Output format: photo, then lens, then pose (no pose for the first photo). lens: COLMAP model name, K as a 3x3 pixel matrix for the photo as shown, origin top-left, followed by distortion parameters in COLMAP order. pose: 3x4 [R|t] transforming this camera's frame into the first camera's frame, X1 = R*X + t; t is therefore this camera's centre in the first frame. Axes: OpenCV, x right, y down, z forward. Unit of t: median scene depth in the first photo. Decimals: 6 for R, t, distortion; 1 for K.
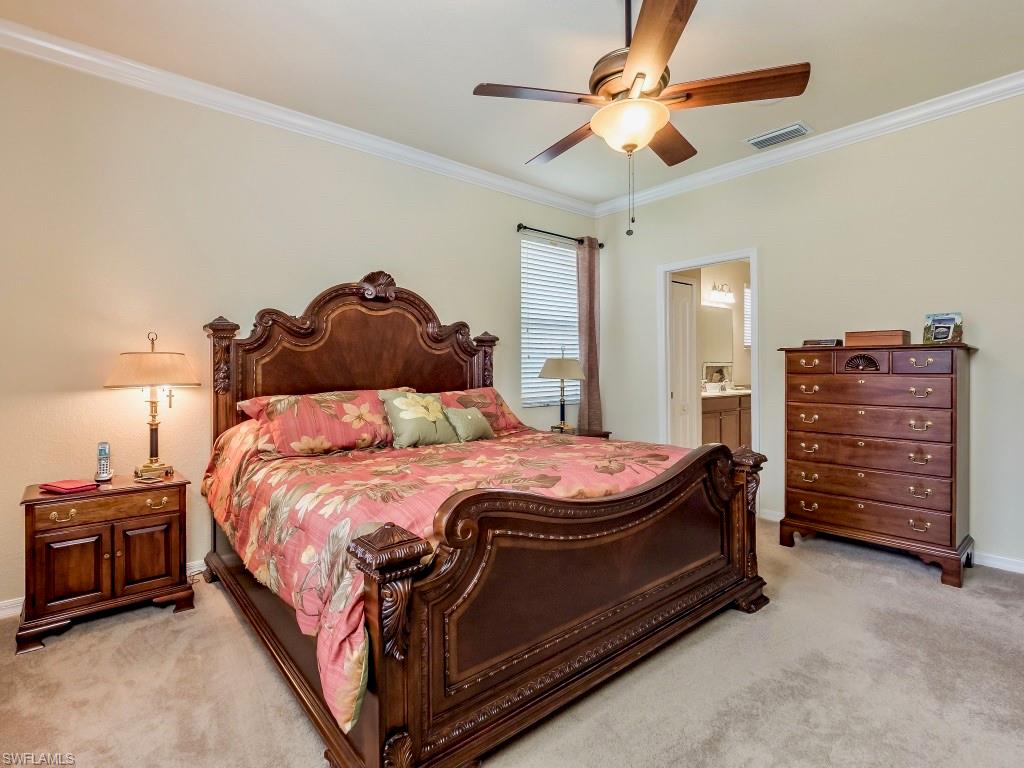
lens RADIAL K [[504.6, 0, 512.0], [0, 504.6, 384.0], [0, 0, 1]] dist [0.016748, 0.000095]
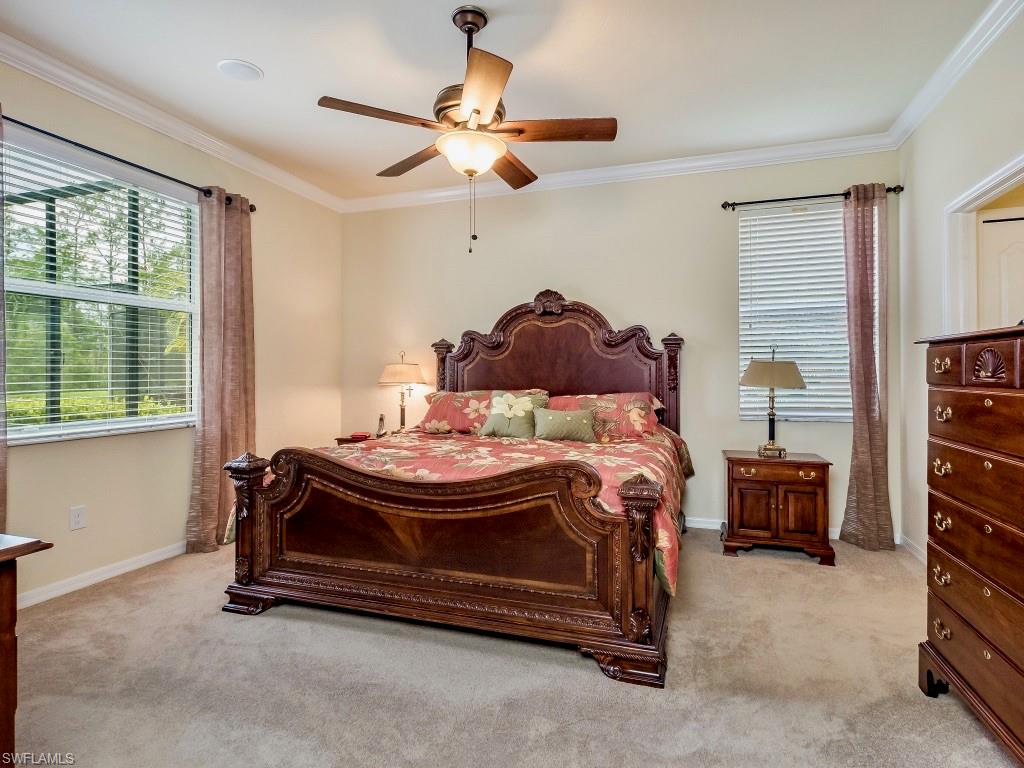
lens RADIAL K [[541.7, 0, 512.0], [0, 541.7, 384.0], [0, 0, 1]] dist [0.005103, 0.001361]
pose [[0.520966, 0.019727, -0.853350, 0.804282], [-0.025429, 0.999648, 0.007585, -0.012937], [0.853199, 0.017749, 0.521284, 0.294862]]
